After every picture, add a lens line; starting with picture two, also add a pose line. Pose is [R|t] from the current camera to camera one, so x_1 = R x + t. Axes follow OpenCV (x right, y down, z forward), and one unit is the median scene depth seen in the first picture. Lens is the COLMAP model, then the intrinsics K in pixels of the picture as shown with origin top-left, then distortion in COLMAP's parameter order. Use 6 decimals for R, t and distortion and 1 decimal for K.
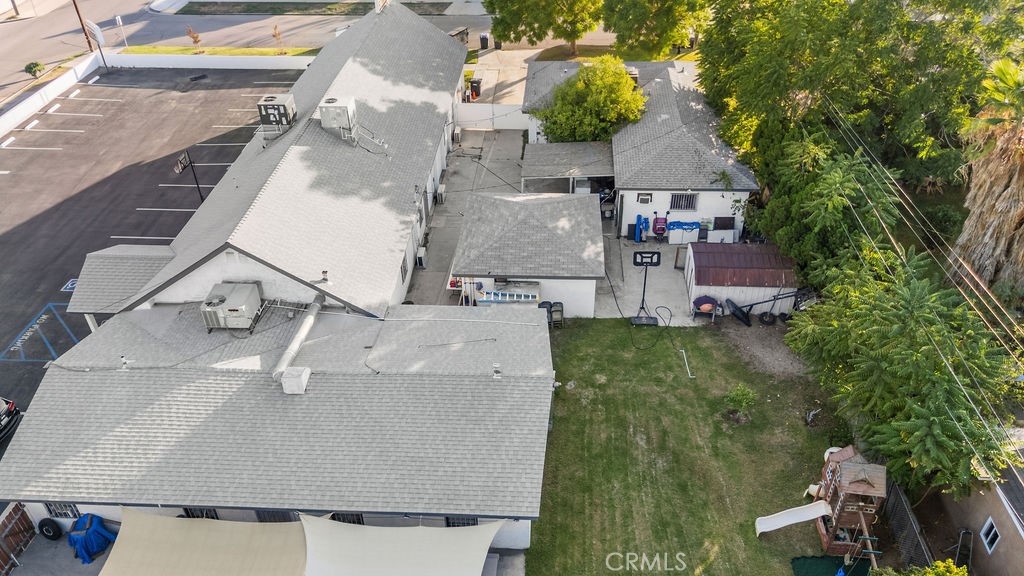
lens RADIAL K [[735.5, 0, 519.6], [0, 735.5, 273.9], [0, 0, 1]] dist [0.067785, -0.067031]
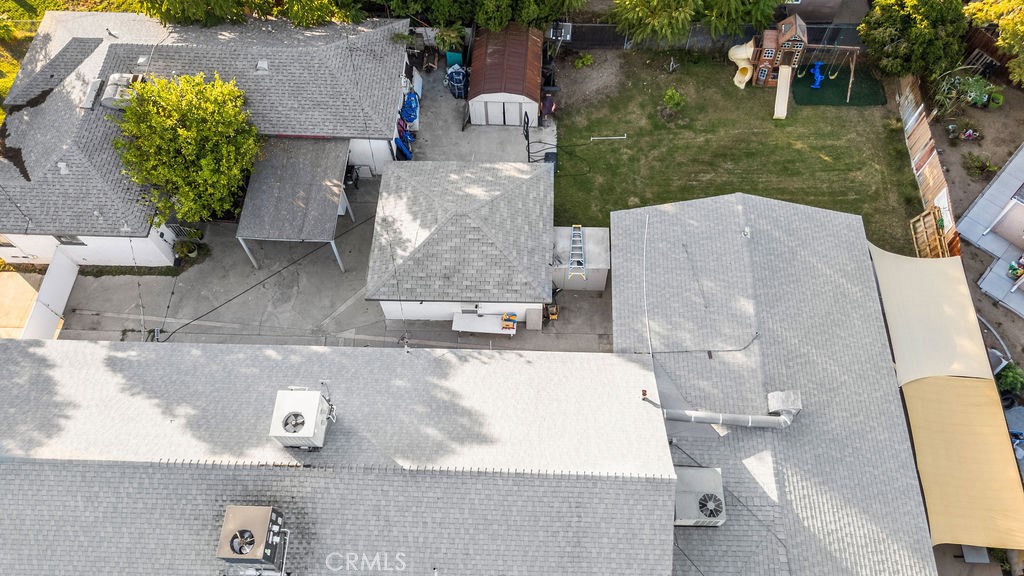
lens RADIAL K [[747.6, 0, 515.6], [0, 747.6, 279.3], [0, 0, 1]] dist [0.072217, -0.072296]
pose [[-0.006918, -0.874967, 0.484133, -0.550877], [0.612181, 0.379110, 0.693909, -0.722625], [-0.790687, 0.301177, 0.533016, 0.596492]]
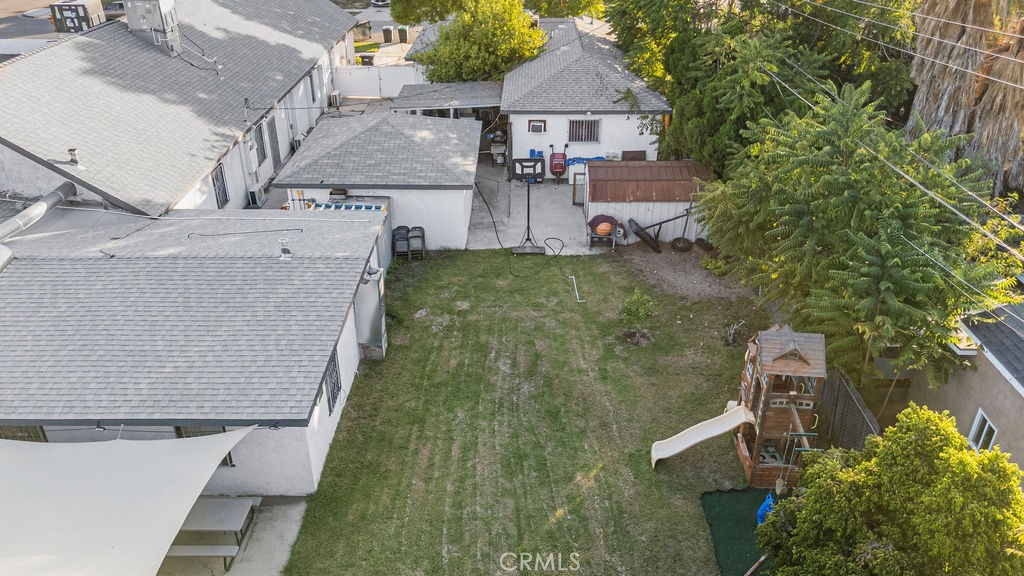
lens RADIAL K [[747.6, 0, 515.6], [0, 747.6, 279.3], [0, 0, 1]] dist [0.072217, -0.072296]
pose [[0.998800, -0.011132, 0.047698, 0.133191], [0.016857, 0.992466, -0.121355, 0.216878], [-0.045988, 0.122013, 0.991463, 0.242636]]
